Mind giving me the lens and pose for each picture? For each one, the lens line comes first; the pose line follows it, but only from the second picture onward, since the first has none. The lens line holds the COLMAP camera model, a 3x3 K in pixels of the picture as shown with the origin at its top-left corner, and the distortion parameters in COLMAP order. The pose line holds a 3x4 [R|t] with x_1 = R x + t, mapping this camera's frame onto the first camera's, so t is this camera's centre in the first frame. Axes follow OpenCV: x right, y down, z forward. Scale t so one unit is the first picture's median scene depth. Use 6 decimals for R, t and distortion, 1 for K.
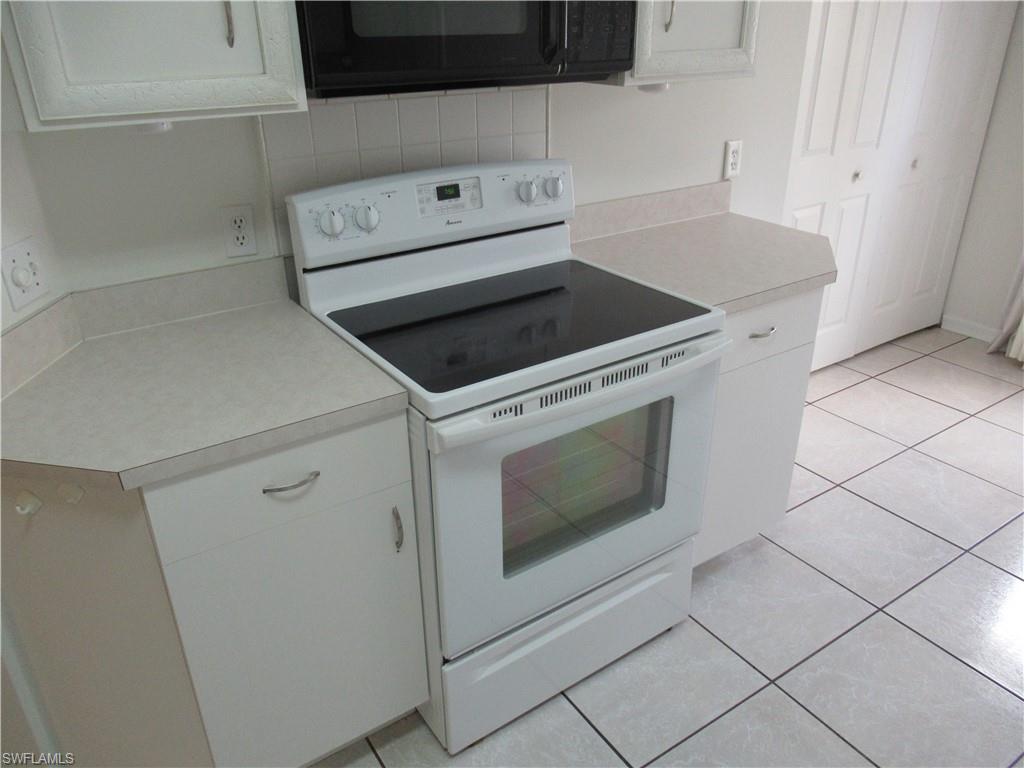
lens RADIAL K [[758.5, 0, 511.4], [0, 758.5, 385.4], [0, 0, 1]] dist [-0.003154, -0.004127]
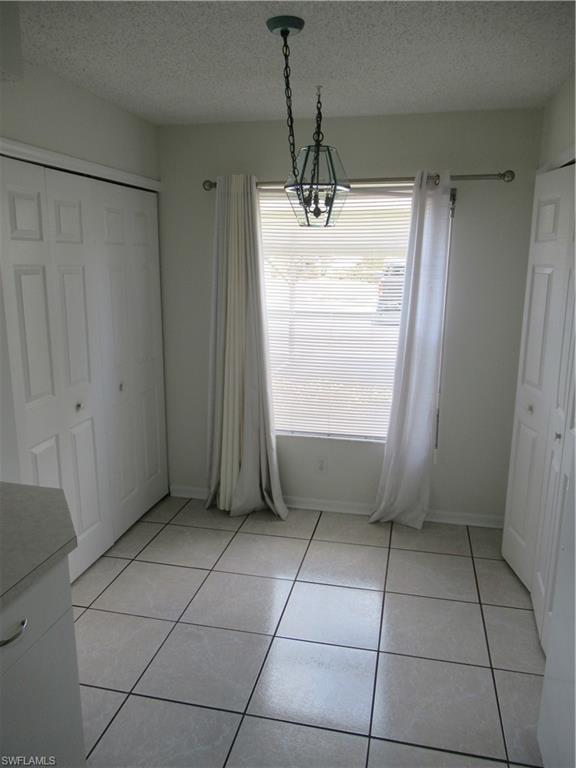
lens RADIAL K [[568.9, 0, 288.6], [0, 568.9, 384.2], [0, 0, 1]] dist [-0.003154, -0.004127]
pose [[0.722841, -0.133451, 0.678006, 0.084885], [0.286662, 0.950675, -0.118499, -0.103586], [-0.628749, 0.280015, 0.725442, 0.119296]]
